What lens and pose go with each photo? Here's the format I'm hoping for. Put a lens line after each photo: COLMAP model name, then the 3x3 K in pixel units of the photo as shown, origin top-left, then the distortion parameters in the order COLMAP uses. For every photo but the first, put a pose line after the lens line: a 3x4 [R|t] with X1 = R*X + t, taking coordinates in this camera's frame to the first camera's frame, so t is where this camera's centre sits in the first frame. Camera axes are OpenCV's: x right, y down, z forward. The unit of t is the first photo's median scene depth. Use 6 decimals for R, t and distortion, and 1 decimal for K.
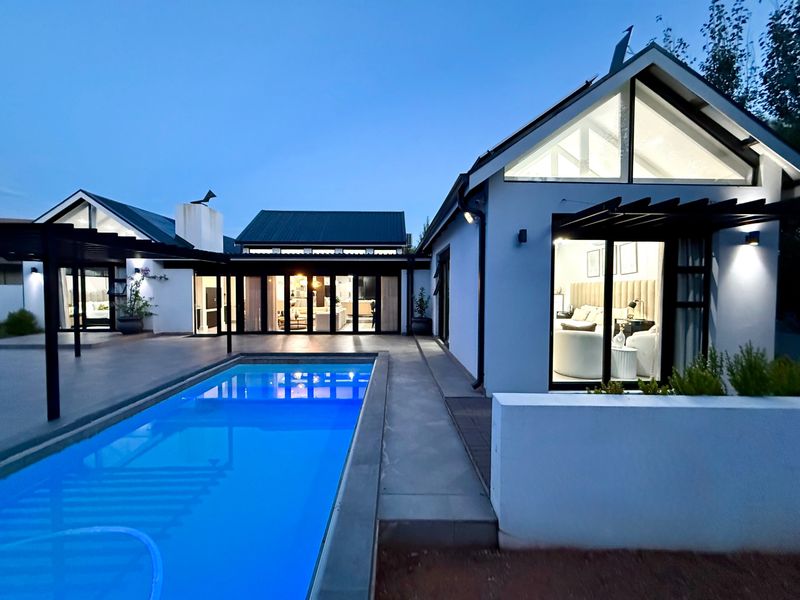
lens RADIAL K [[336.6, 0, 400.5], [0, 336.6, 295.8], [0, 0, 1]] dist [-0.000764, -0.000059]
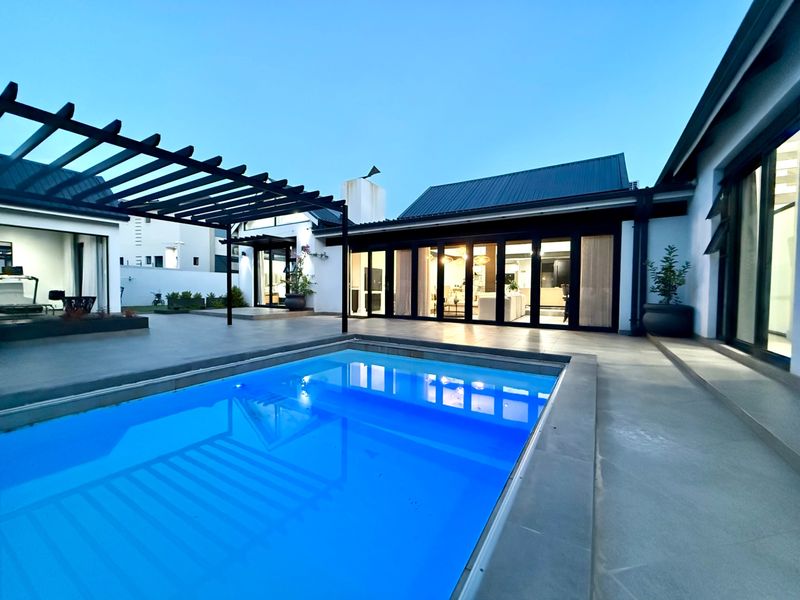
lens RADIAL K [[314.0, 0, 400.0], [0, 314.0, 300.0], [0, 0, 1]] dist [-0.000203, -0.000083]
pose [[0.836276, 0.018753, -0.547988, -0.018651], [-0.021125, 0.999775, 0.001974, 0.067261], [0.547901, 0.009926, 0.836484, 0.352670]]
